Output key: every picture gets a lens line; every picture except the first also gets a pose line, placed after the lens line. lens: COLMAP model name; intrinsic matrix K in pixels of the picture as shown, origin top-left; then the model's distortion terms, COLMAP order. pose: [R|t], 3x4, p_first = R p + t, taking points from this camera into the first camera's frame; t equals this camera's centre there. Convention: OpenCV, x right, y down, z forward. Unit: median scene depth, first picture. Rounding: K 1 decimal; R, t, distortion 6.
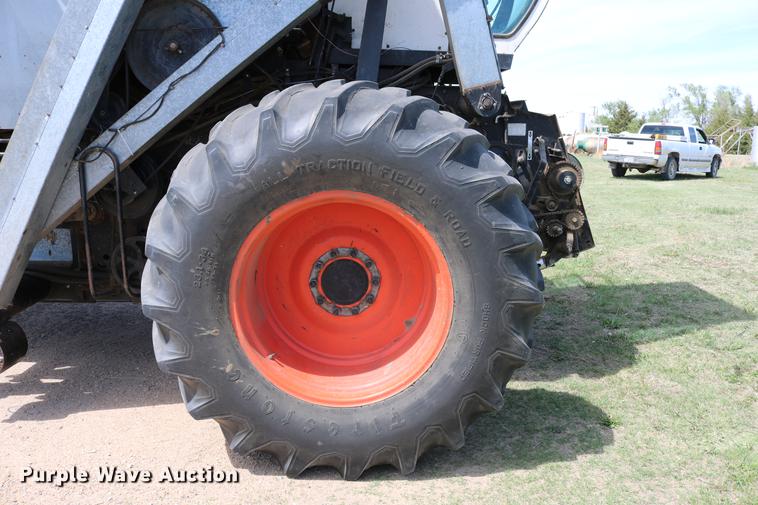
lens RADIAL K [[630.4, 0, 377.9], [0, 630.4, 264.8], [0, 0, 1]] dist [-0.158770, 0.141948]
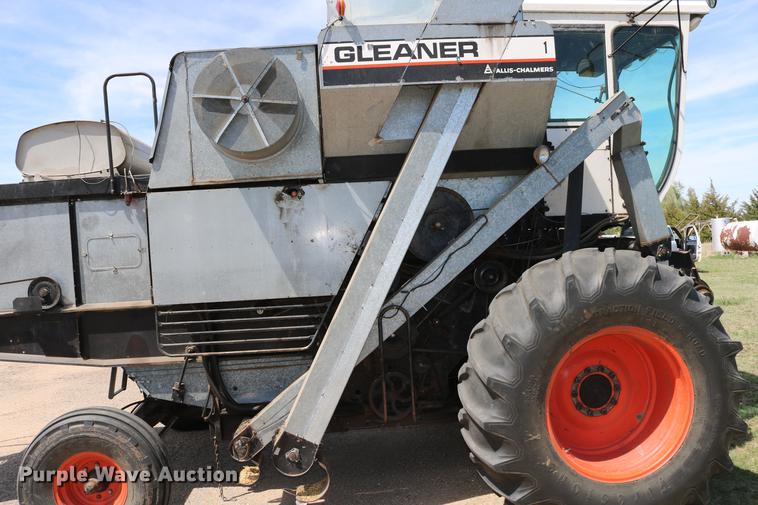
lens RADIAL K [[630.4, 0, 377.9], [0, 630.4, 264.8], [0, 0, 1]] dist [-0.158770, 0.141948]
pose [[0.994308, -0.076011, 0.074652, -0.659408], [0.088108, 0.980603, -0.175084, -0.053076], [-0.059896, 0.180665, 0.981719, -0.361161]]
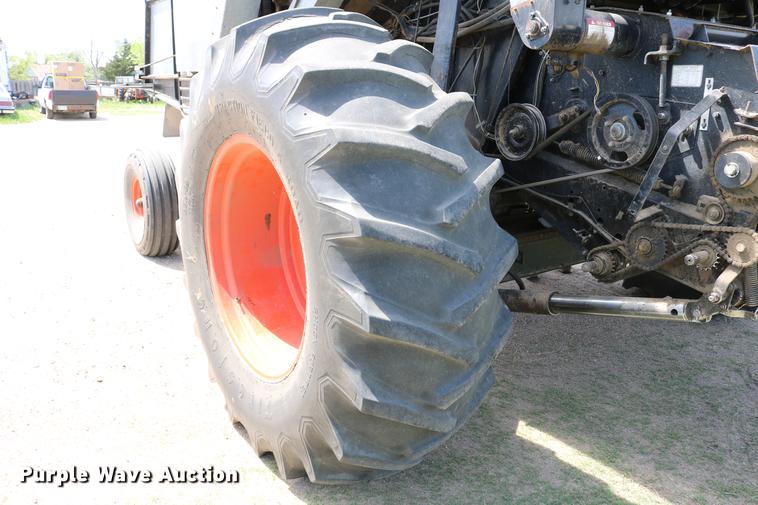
lens RADIAL K [[630.4, 0, 377.9], [0, 630.4, 264.8], [0, 0, 1]] dist [-0.158770, 0.141948]
pose [[0.570942, 0.238324, -0.785638, 0.734233], [-0.194686, 0.968946, 0.152448, -0.103038], [0.797573, 0.065914, 0.599610, 0.592957]]
